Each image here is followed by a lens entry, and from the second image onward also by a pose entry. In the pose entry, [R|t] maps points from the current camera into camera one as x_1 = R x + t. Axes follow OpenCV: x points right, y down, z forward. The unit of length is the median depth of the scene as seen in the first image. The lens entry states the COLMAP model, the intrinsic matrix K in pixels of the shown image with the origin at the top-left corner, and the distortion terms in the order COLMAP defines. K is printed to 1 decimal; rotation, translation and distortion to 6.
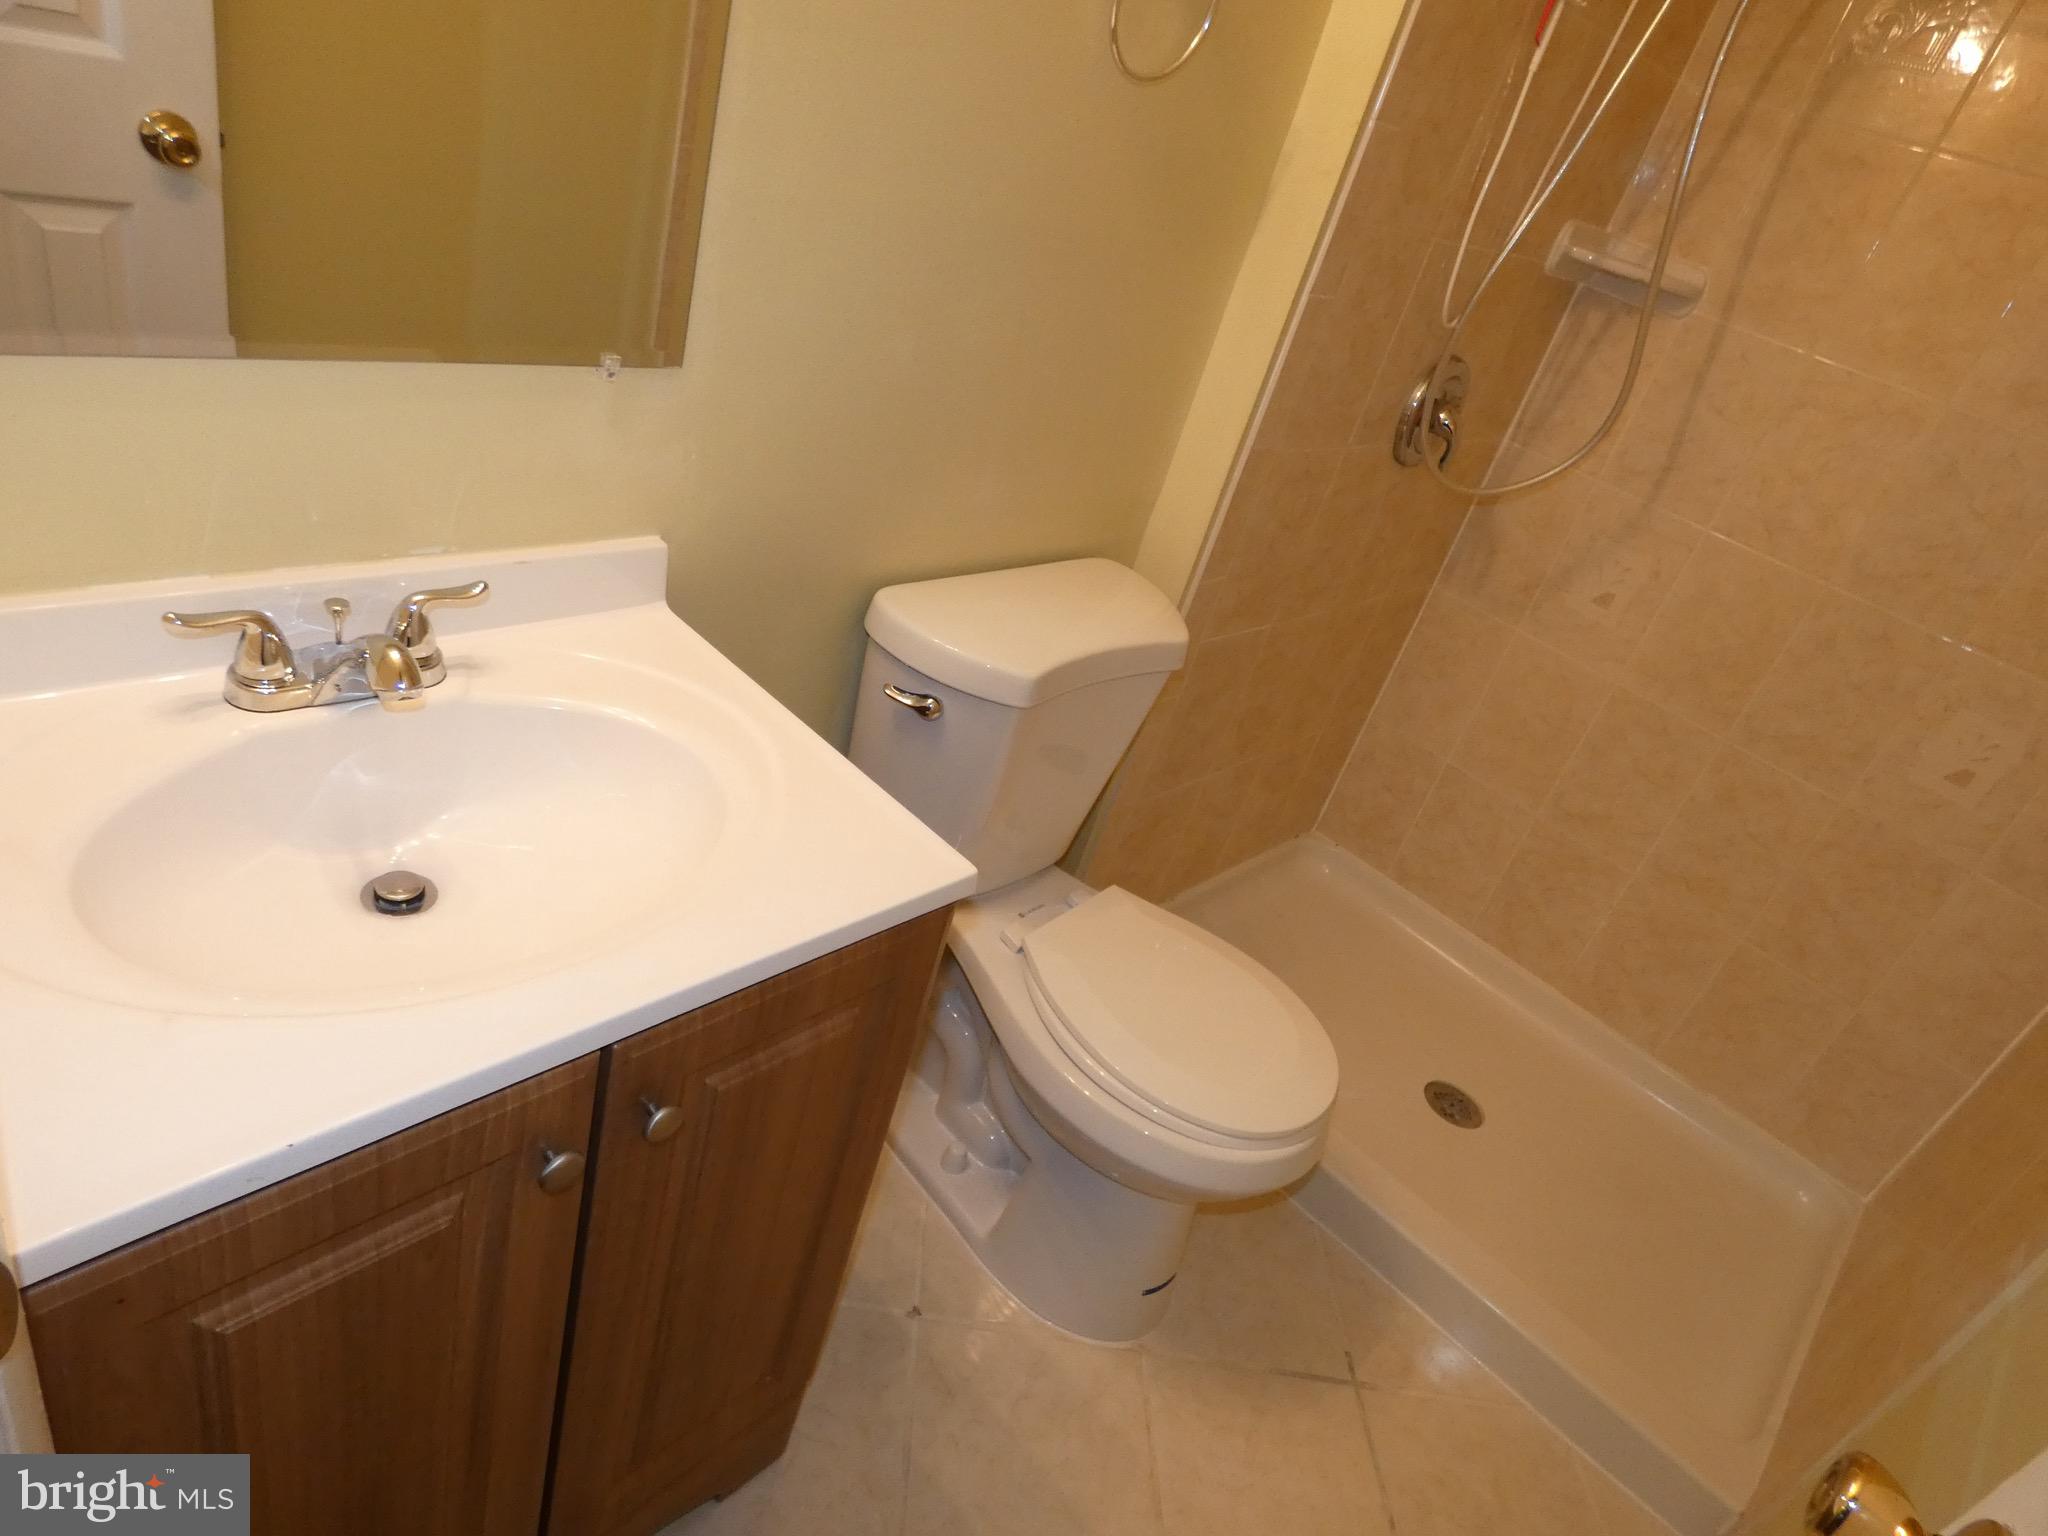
lens RADIAL K [[1209.3, 0, 1016.4], [0, 1209.3, 765.3], [0, 0, 1]] dist [0.006035, -0.019856]
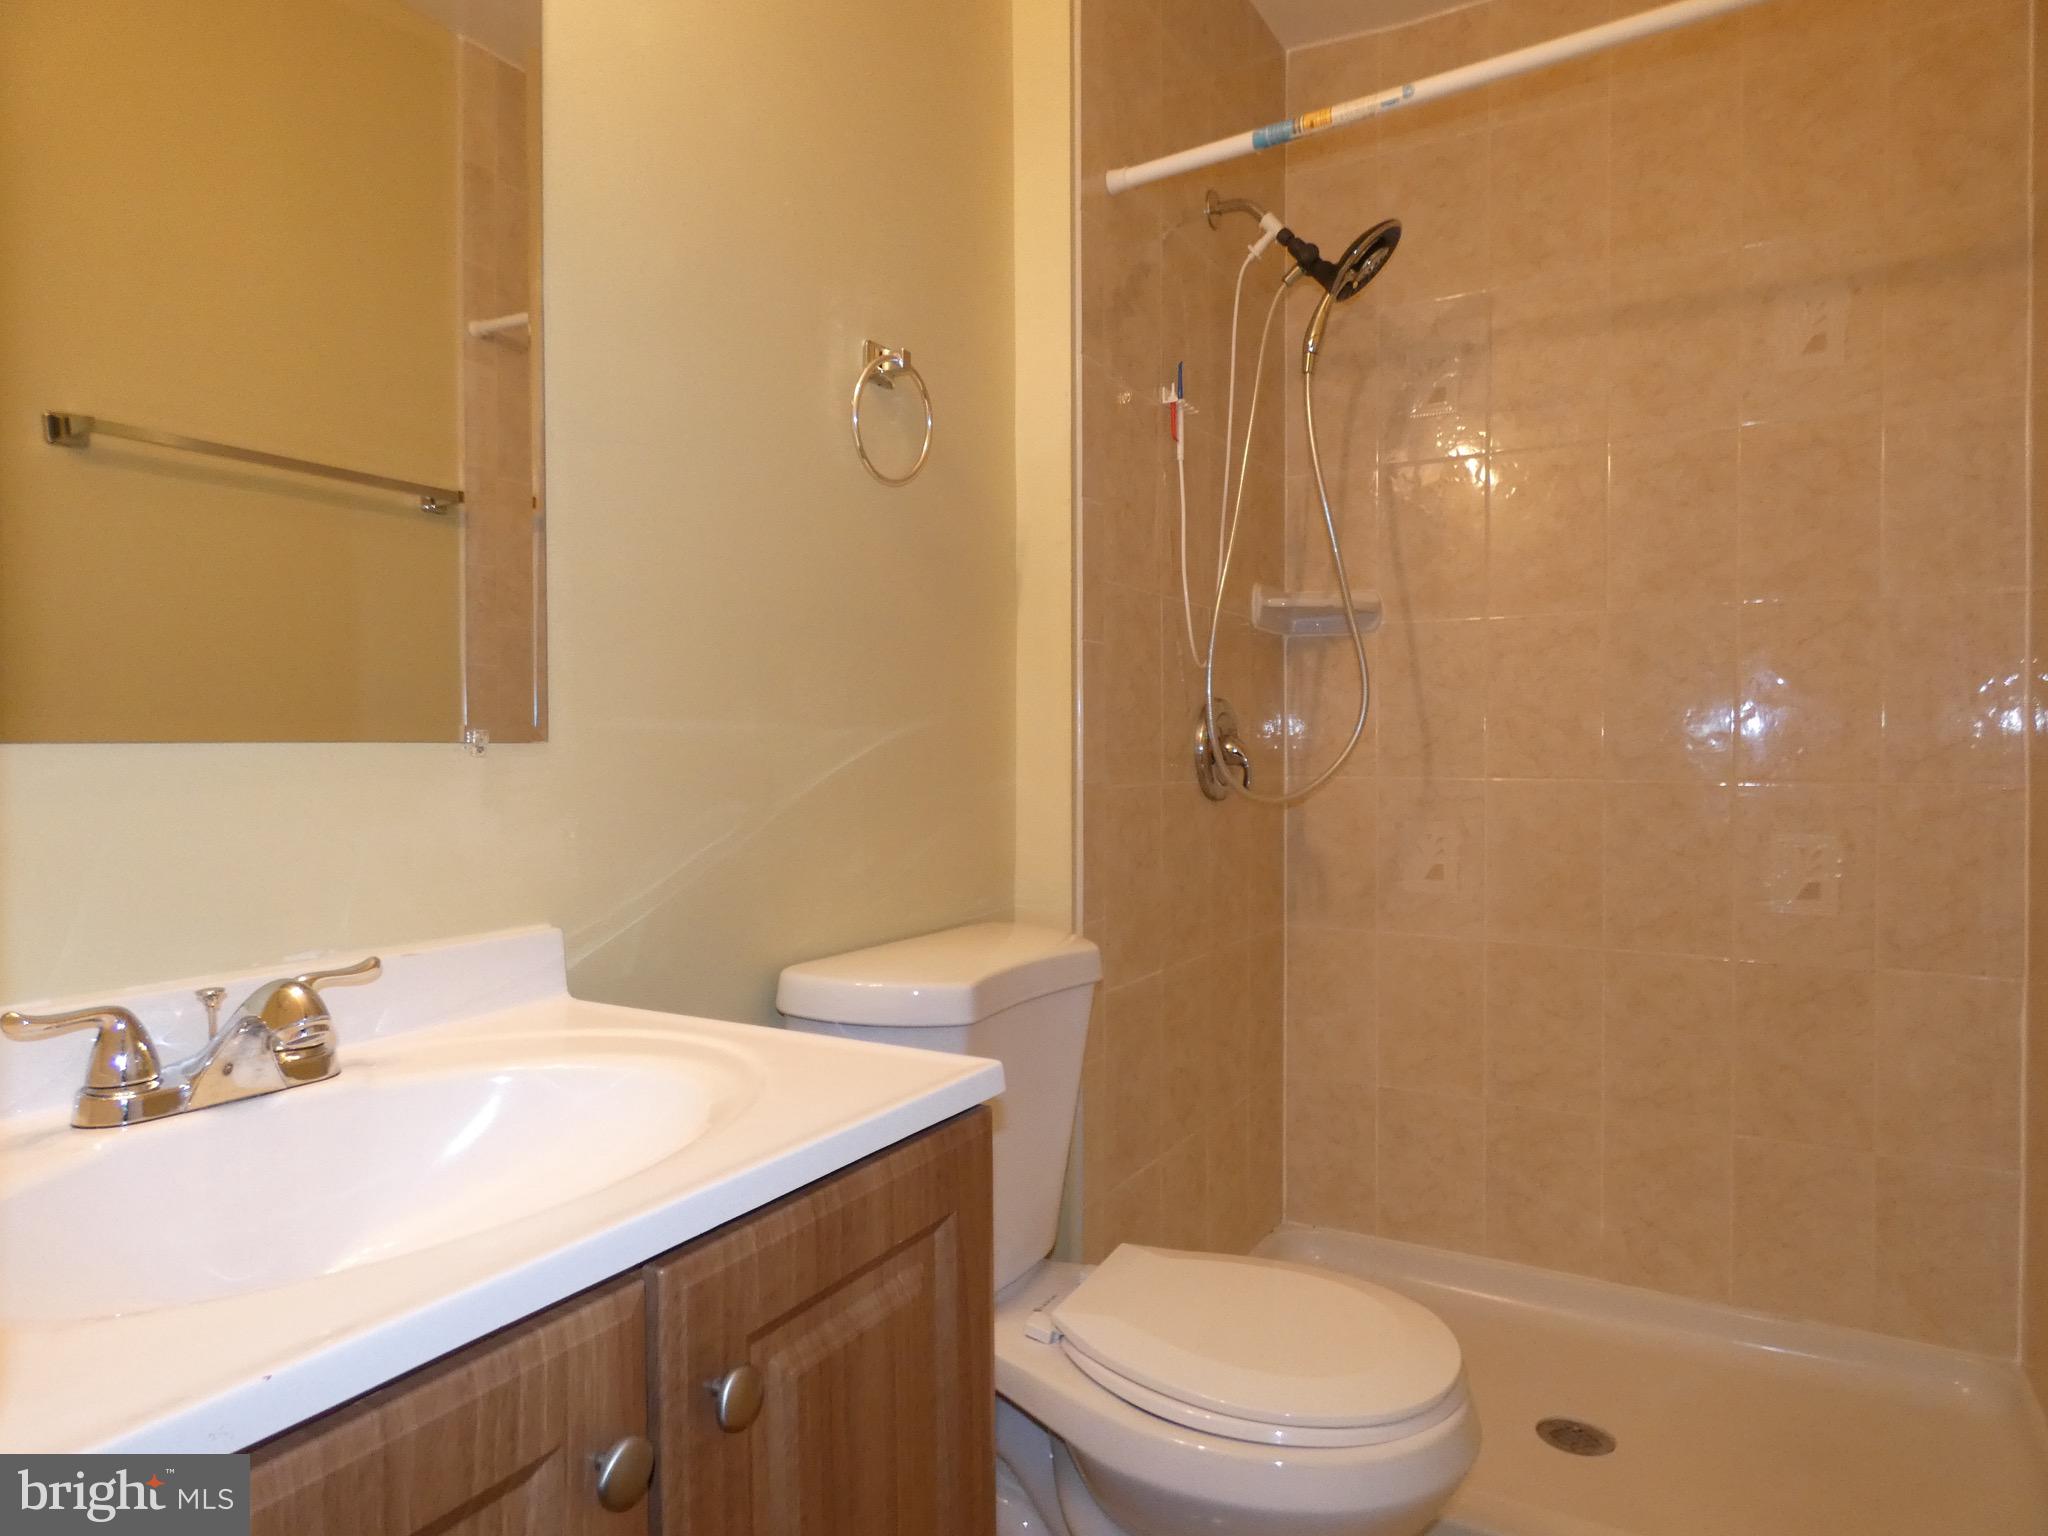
lens RADIAL K [[1215.4, 0, 1014.8], [0, 1215.4, 760.7], [0, 0, 1]] dist [-0.009447, -0.003456]
pose [[0.936805, -0.274061, 0.217456, -0.072325], [0.344634, 0.829867, -0.438803, 0.138197], [-0.060200, 0.486016, 0.871874, 0.055082]]
